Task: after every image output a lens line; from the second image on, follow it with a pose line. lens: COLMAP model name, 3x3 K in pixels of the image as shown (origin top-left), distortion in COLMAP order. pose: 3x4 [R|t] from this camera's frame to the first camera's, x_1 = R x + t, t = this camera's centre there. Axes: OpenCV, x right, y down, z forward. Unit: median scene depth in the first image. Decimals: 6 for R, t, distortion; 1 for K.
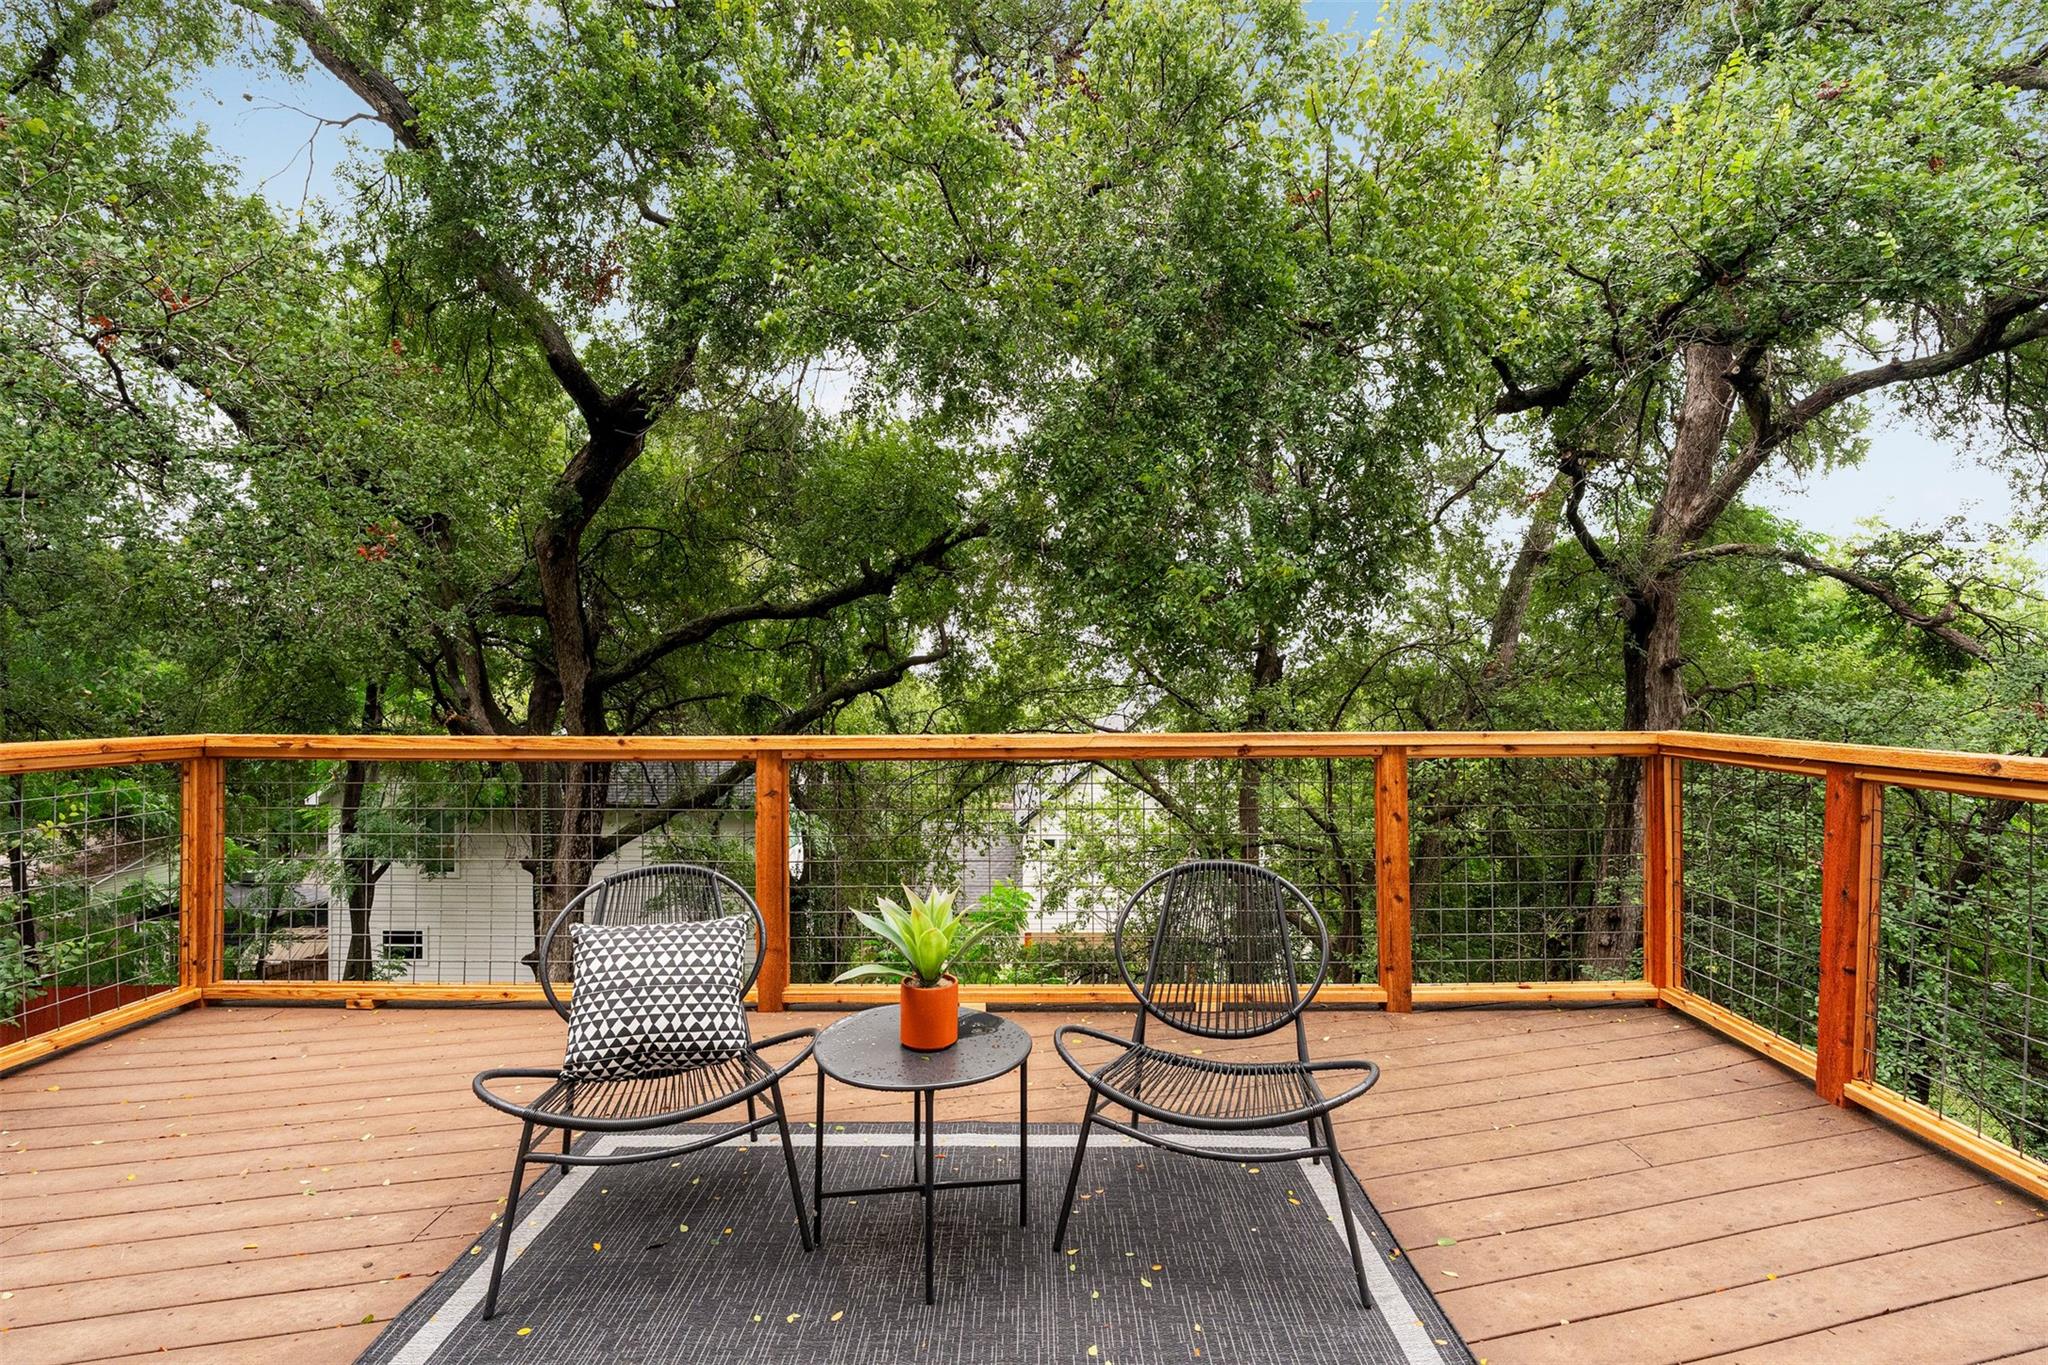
lens RADIAL K [[925.4, 0, 1024.6], [0, 925.4, 683.1], [0, 0, 1]] dist [-0.002672, 0.000117]
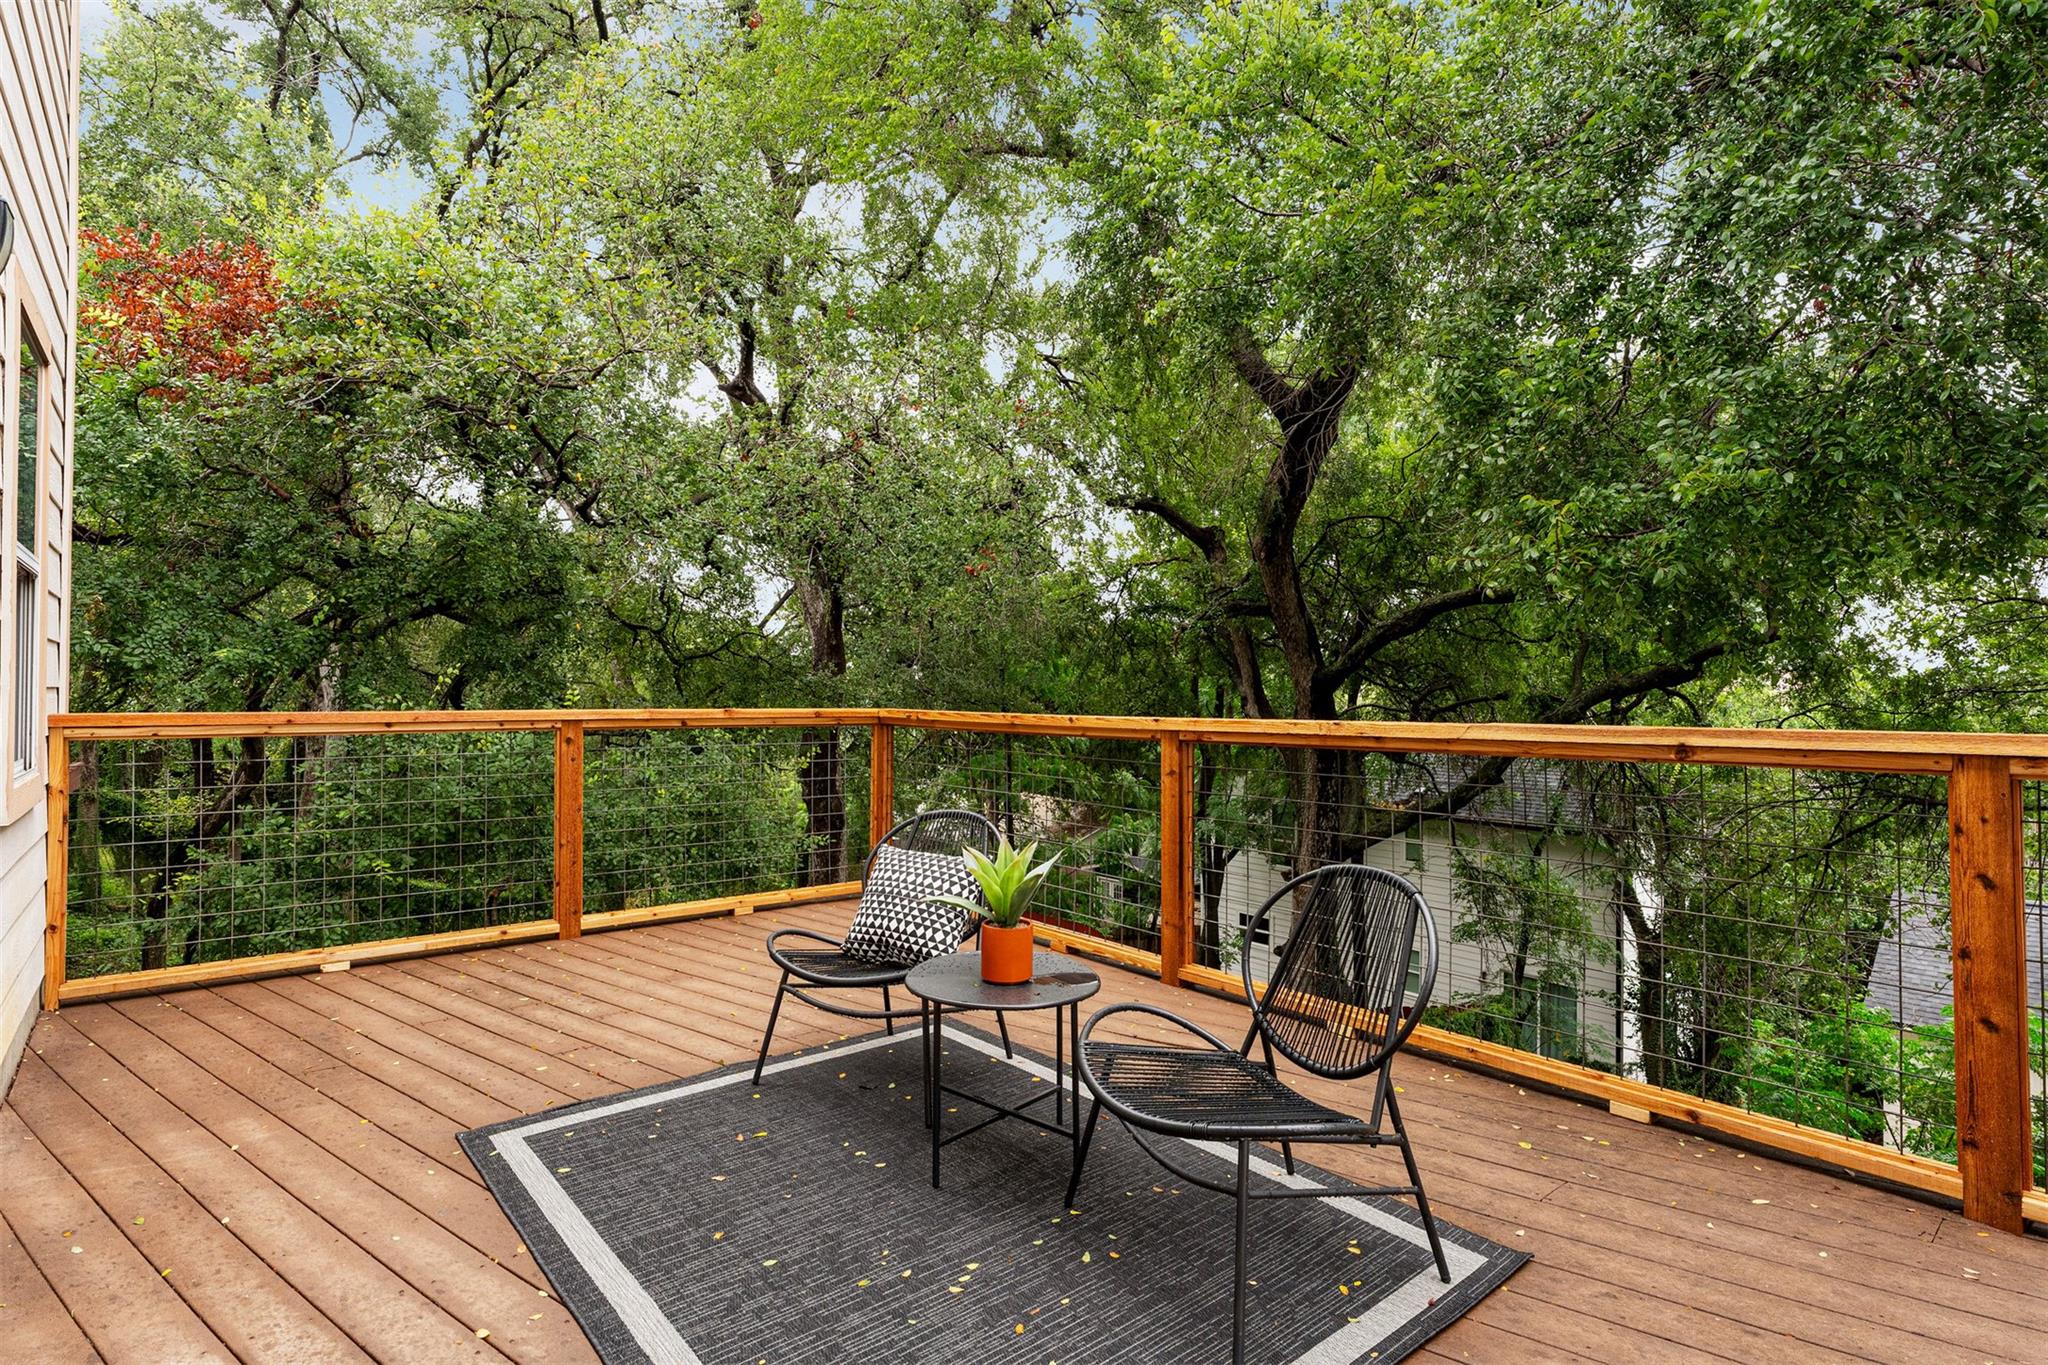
lens RADIAL K [[1039.8, 0, 1025.1], [0, 1039.8, 681.1], [0, 0, 1]] dist [0.003222, -0.000442]
pose [[0.635599, -0.007131, -0.771986, 0.783755], [0.003760, 0.999974, -0.006142, 0.034946], [0.772010, 0.001001, 0.635610, 0.202606]]
